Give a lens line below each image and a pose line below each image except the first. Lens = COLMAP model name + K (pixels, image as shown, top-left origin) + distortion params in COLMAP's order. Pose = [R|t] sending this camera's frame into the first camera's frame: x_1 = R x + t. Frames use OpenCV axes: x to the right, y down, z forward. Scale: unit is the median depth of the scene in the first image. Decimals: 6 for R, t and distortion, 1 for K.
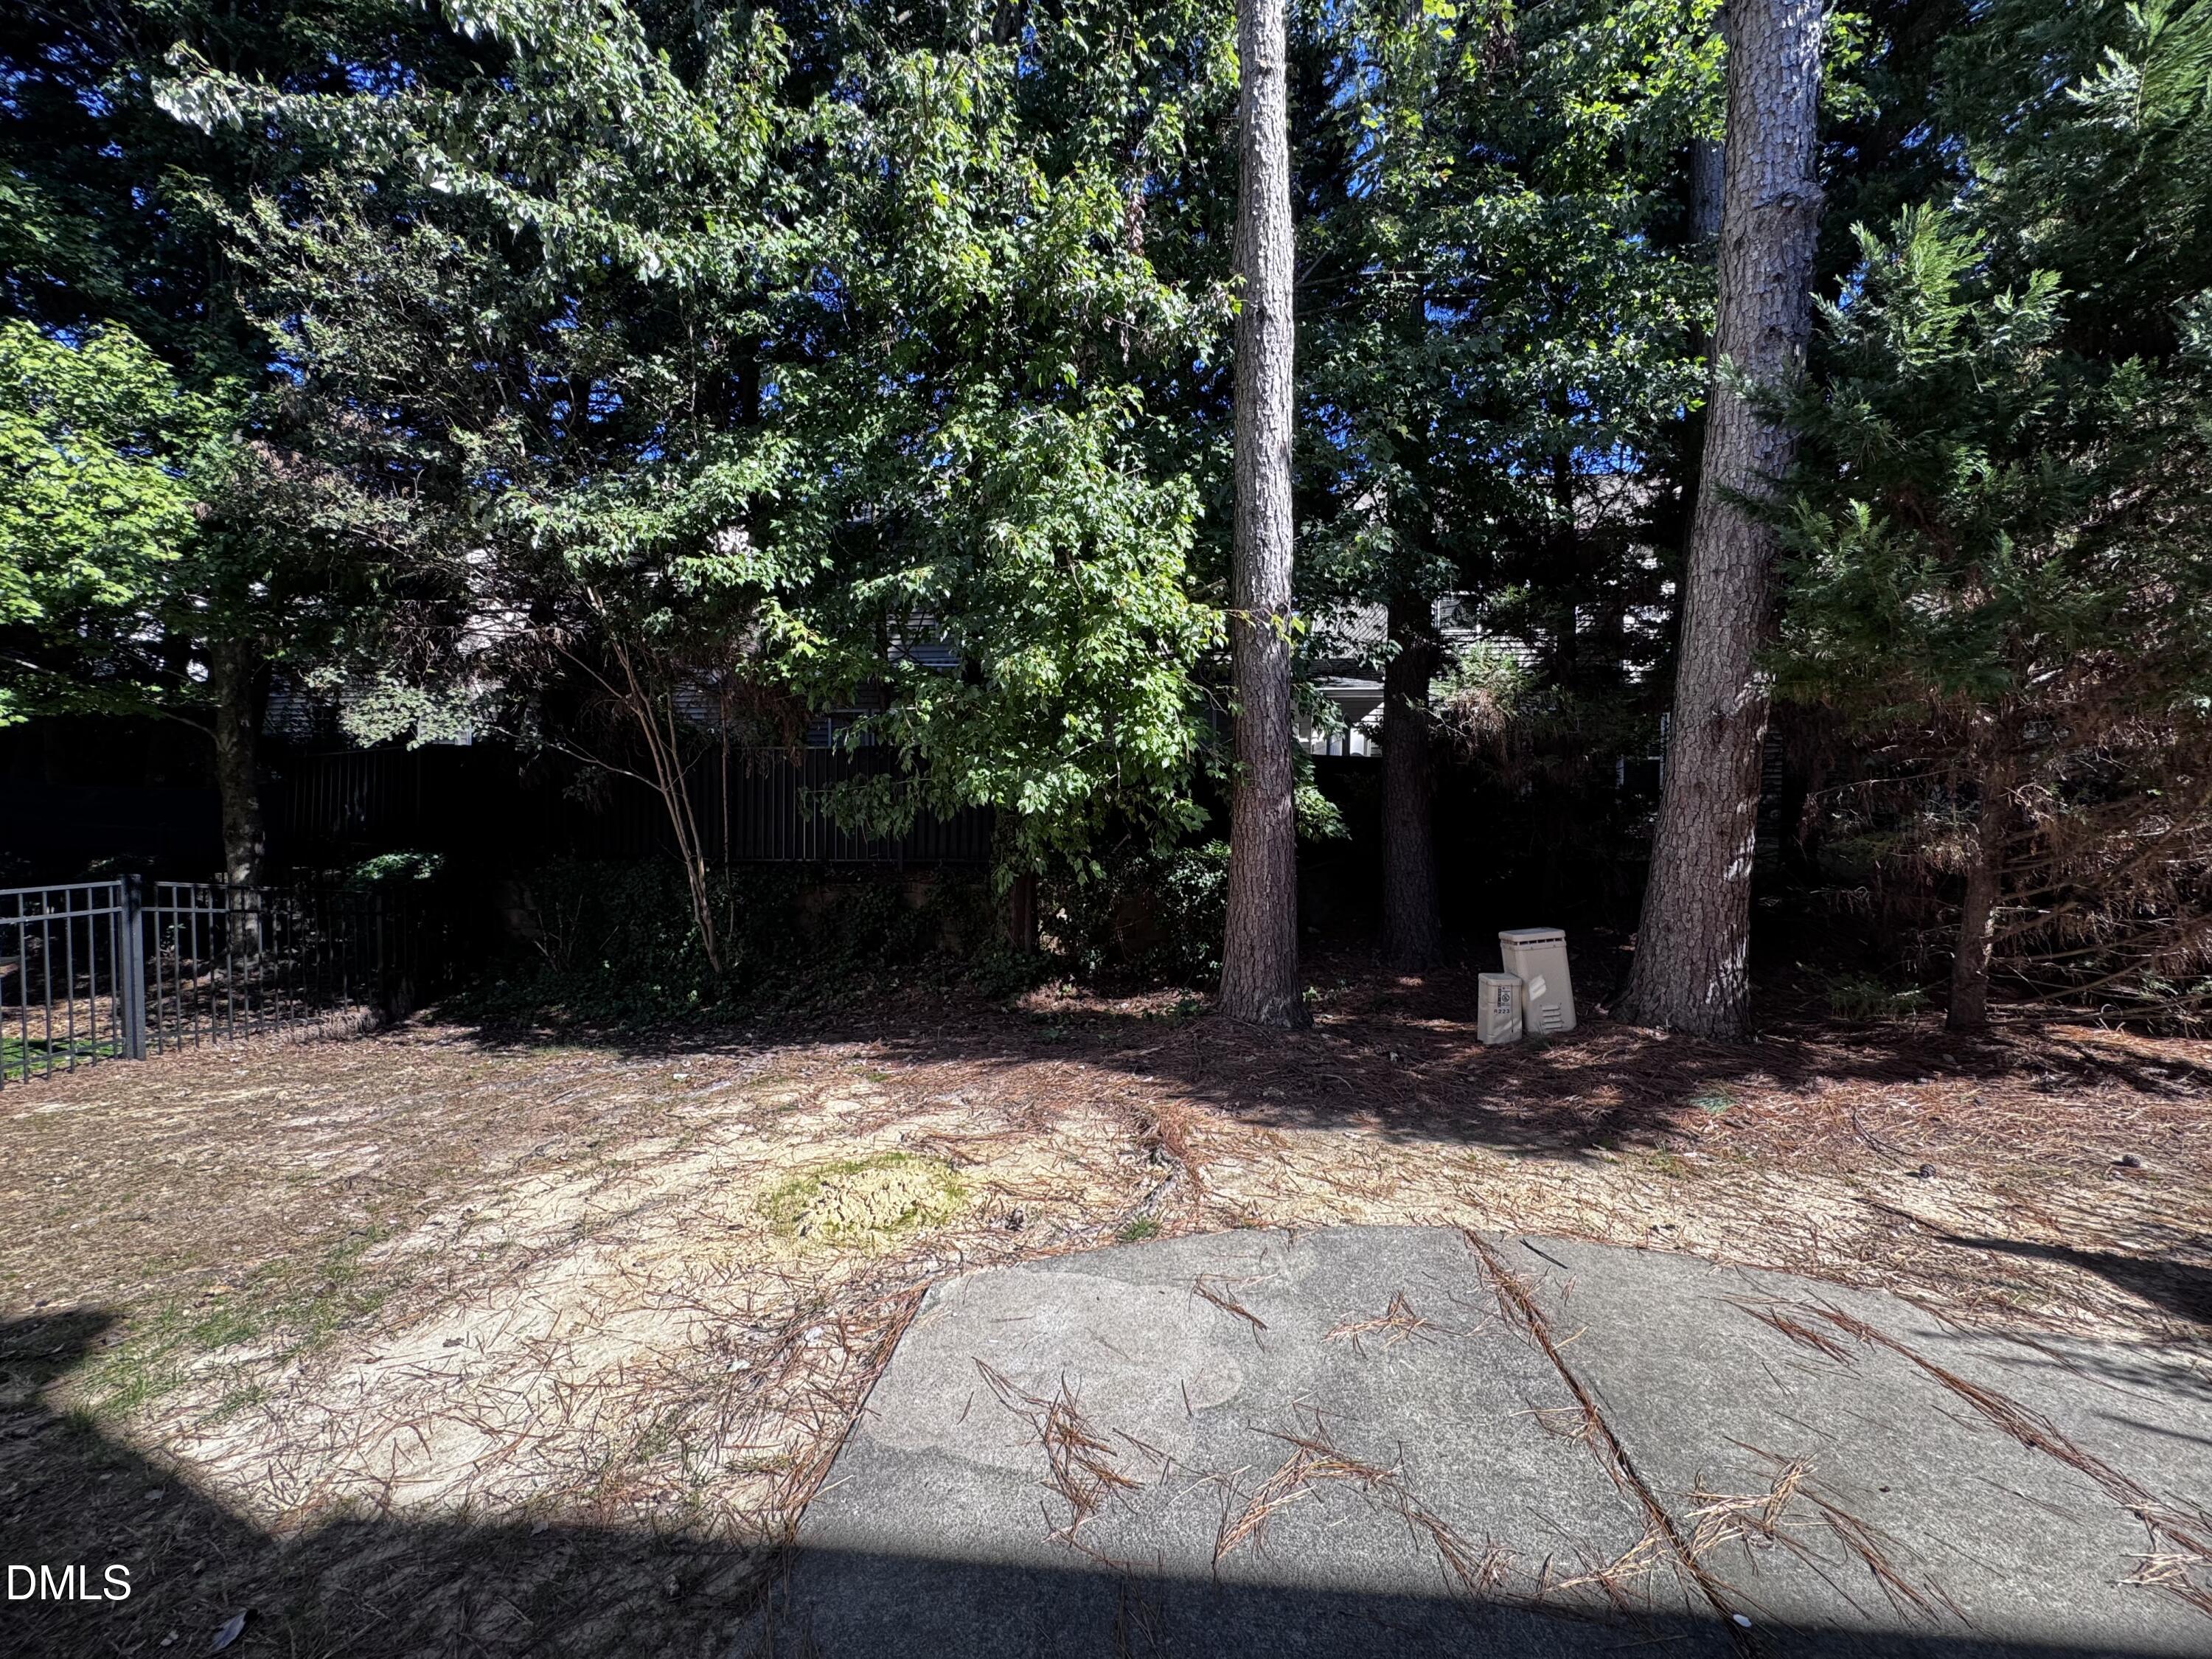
lens RADIAL K [[890.9, 0, 1103.5], [0, 890.9, 827.0], [0, 0, 1]] dist [0.000155, 0.000011]
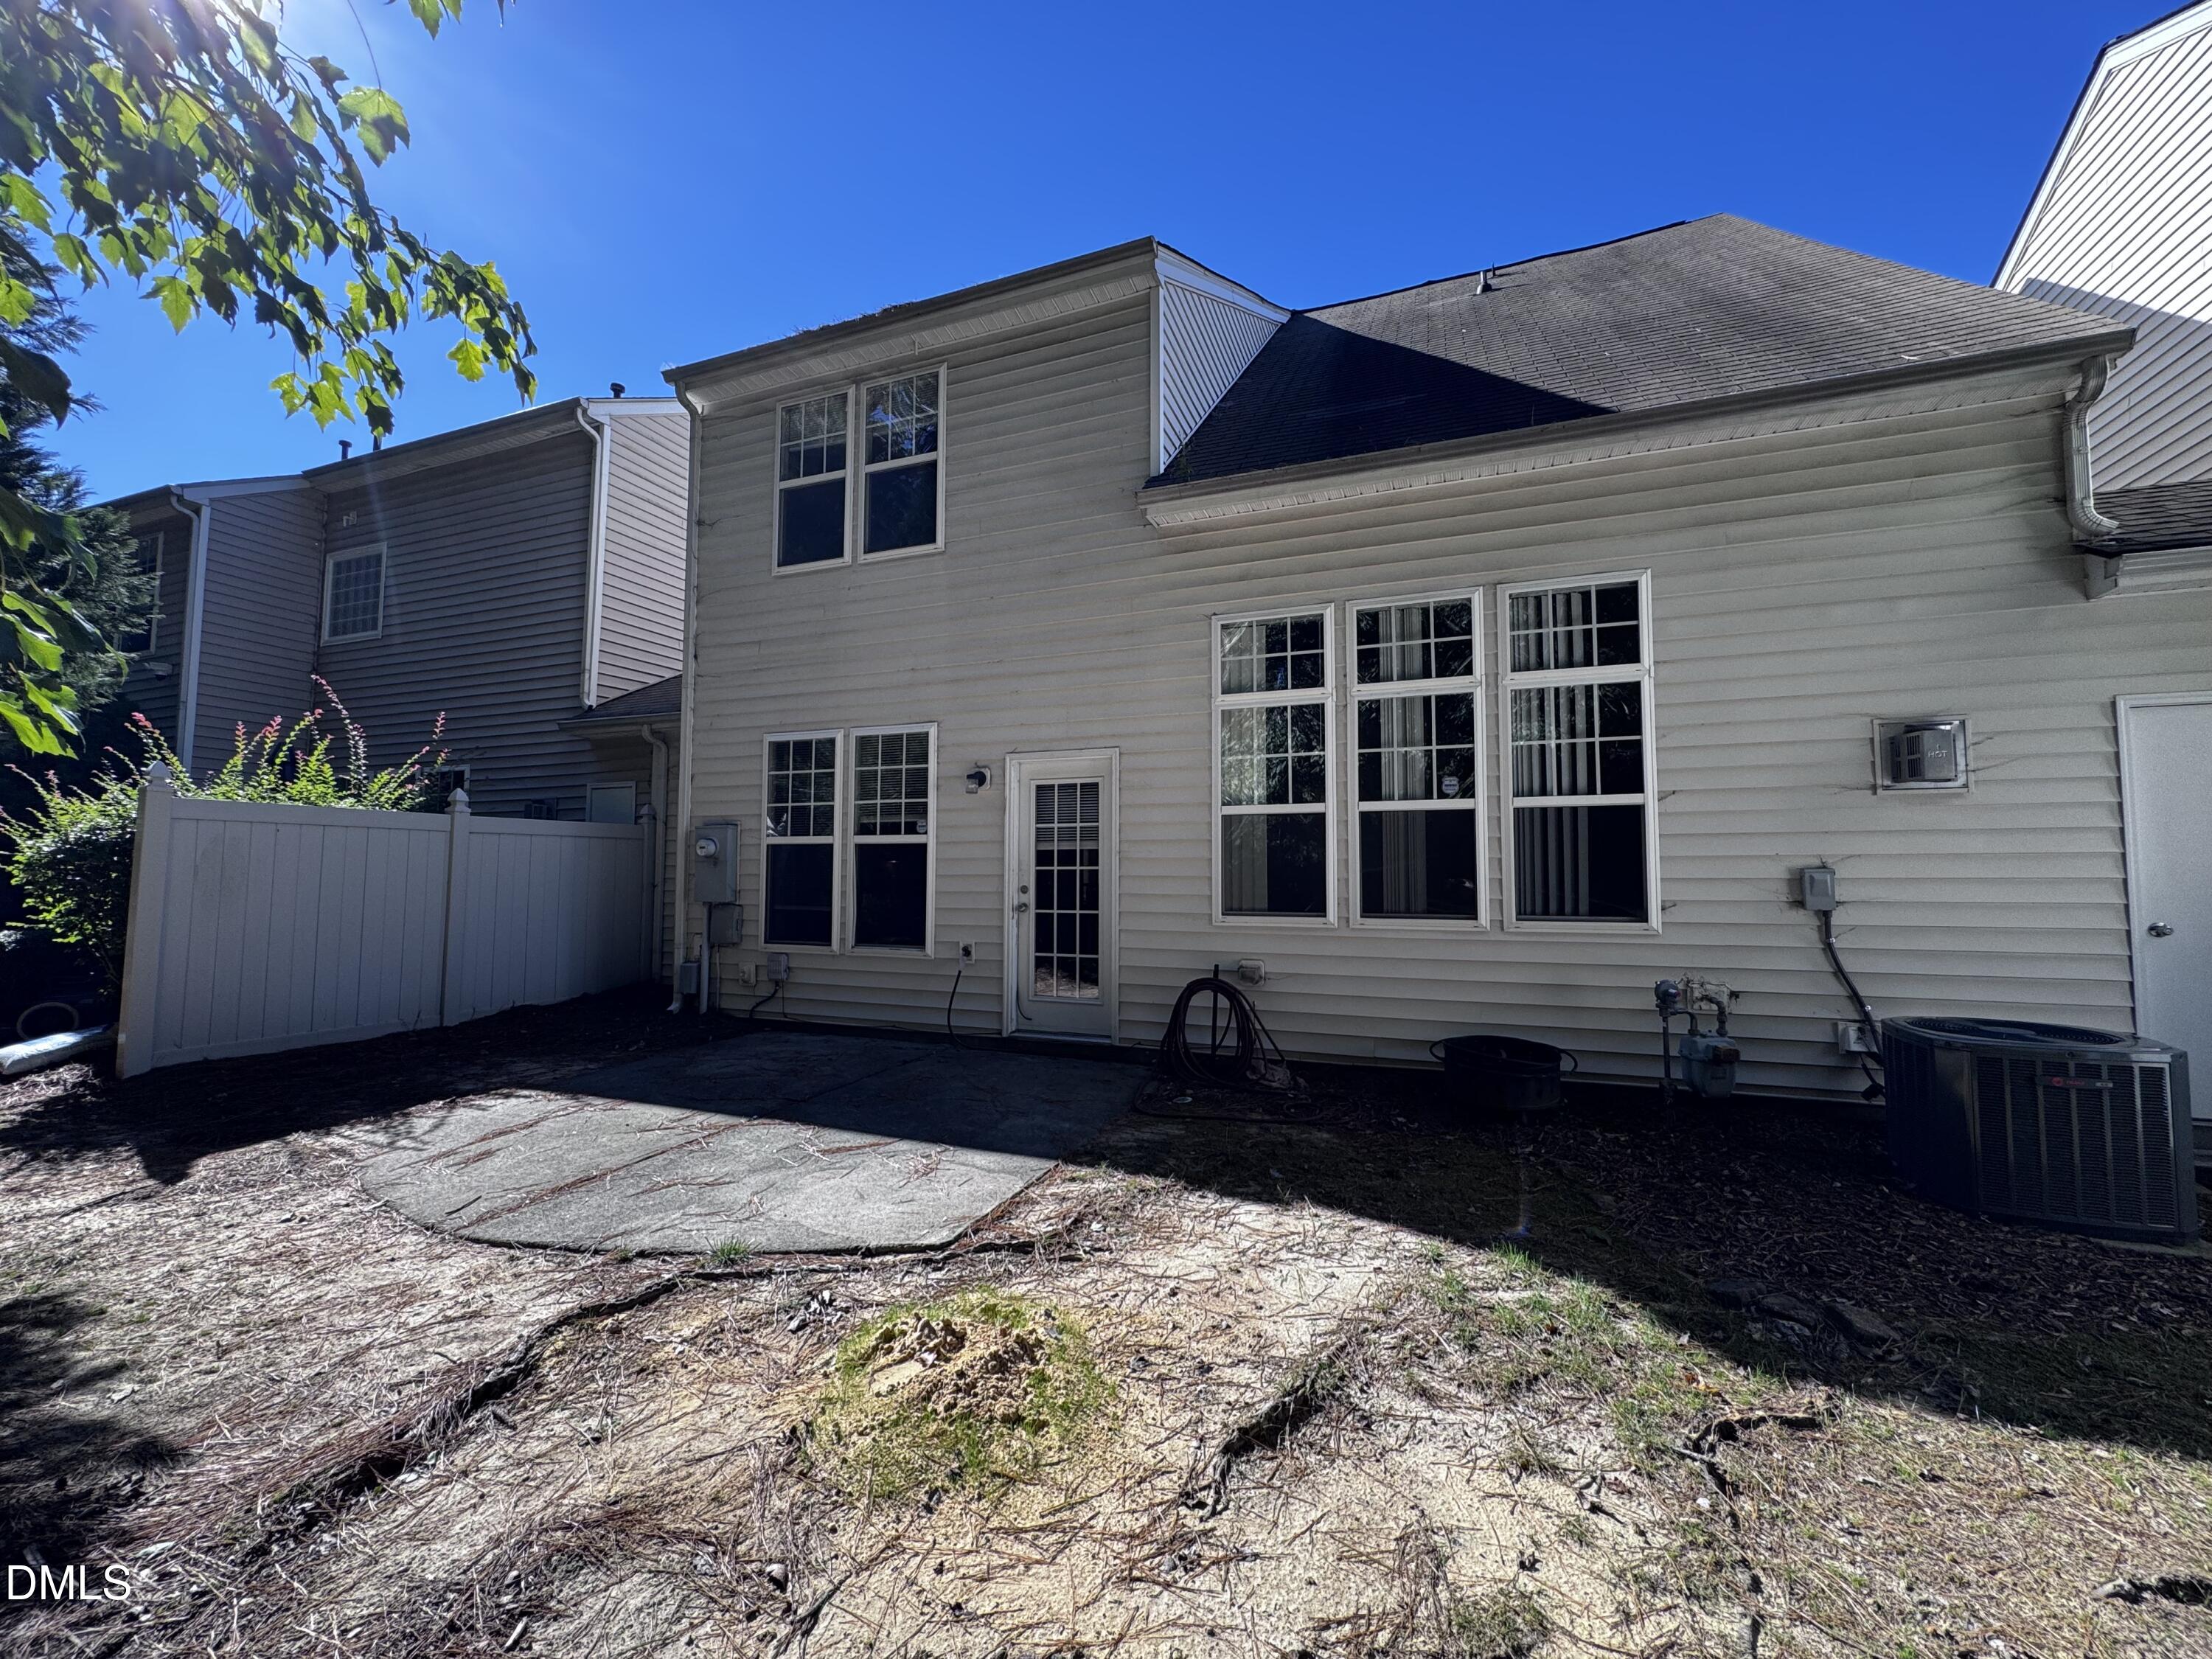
lens RADIAL K [[890.9, 0, 1103.5], [0, 890.9, 827.0], [0, 0, 1]] dist [0.000155, 0.000011]
pose [[-0.962603, 0.007884, 0.270802, -0.563883], [0.001067, 0.999679, -0.025311, 0.002530], [-0.270915, -0.024075, -0.962302, 1.663455]]
